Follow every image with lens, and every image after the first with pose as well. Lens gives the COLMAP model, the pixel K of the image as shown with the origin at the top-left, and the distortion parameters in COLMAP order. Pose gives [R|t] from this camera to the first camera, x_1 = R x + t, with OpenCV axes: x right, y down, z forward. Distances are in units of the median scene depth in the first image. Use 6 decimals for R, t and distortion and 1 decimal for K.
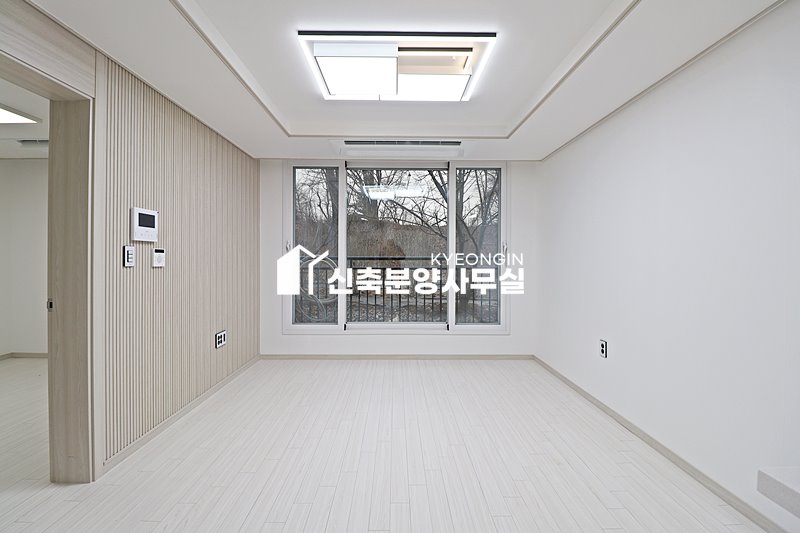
lens RADIAL K [[369.0, 0, 401.9], [0, 369.0, 259.2], [0, 0, 1]] dist [-0.002478, -0.011562]
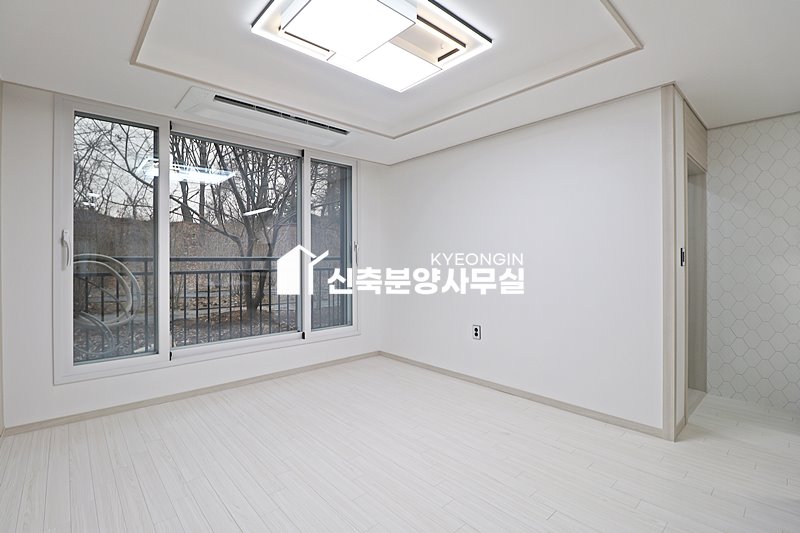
lens RADIAL K [[369.0, 0, 397.7], [0, 369.0, 262.5], [0, 0, 1]] dist [-0.002478, -0.011562]
pose [[0.749590, -0.010347, 0.661821, -0.391877], [0.008636, 0.999946, 0.005851, 0.006348], [-0.661846, 0.001330, 0.749639, 0.241264]]
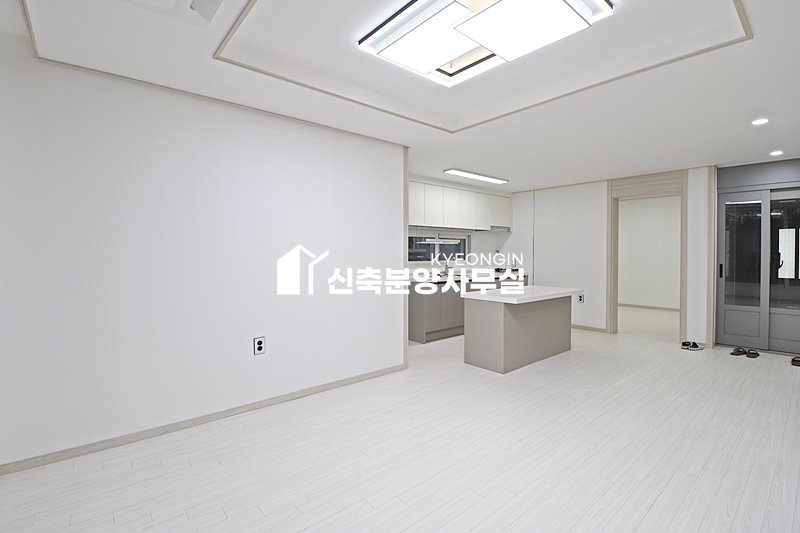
lens RADIAL K [[369.0, 0, 400.0], [0, 369.0, 259.3], [0, 0, 1]] dist [-0.002478, -0.011562]
pose [[-0.639457, -0.017170, 0.768635, -0.395719], [-0.000952, 0.999768, 0.021541, -0.007155], [-0.768827, 0.013043, -0.639324, 1.195608]]
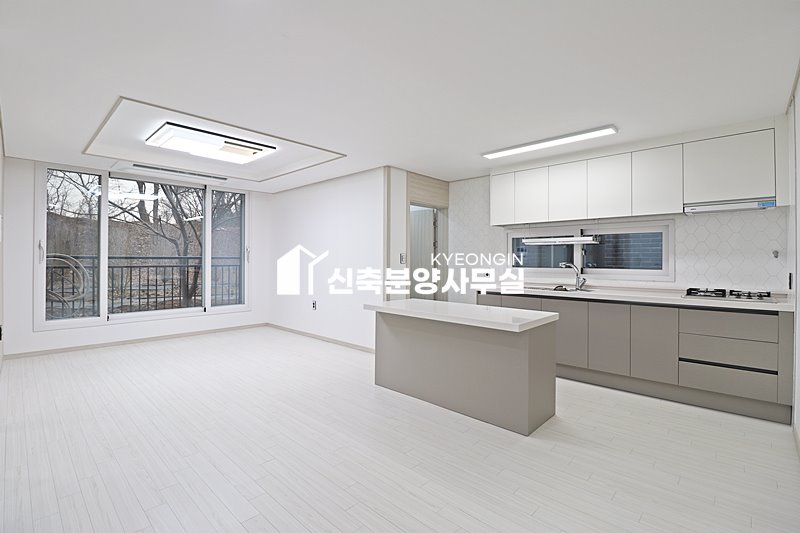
lens RADIAL K [[369.0, 0, 398.8], [0, 369.0, 260.3], [0, 0, 1]] dist [-0.002478, -0.011562]
pose [[0.695833, -0.002199, 0.718200, -0.455268], [0.001616, 0.999998, 0.001496, 0.008943], [-0.718201, 0.000119, 0.695835, -0.561169]]
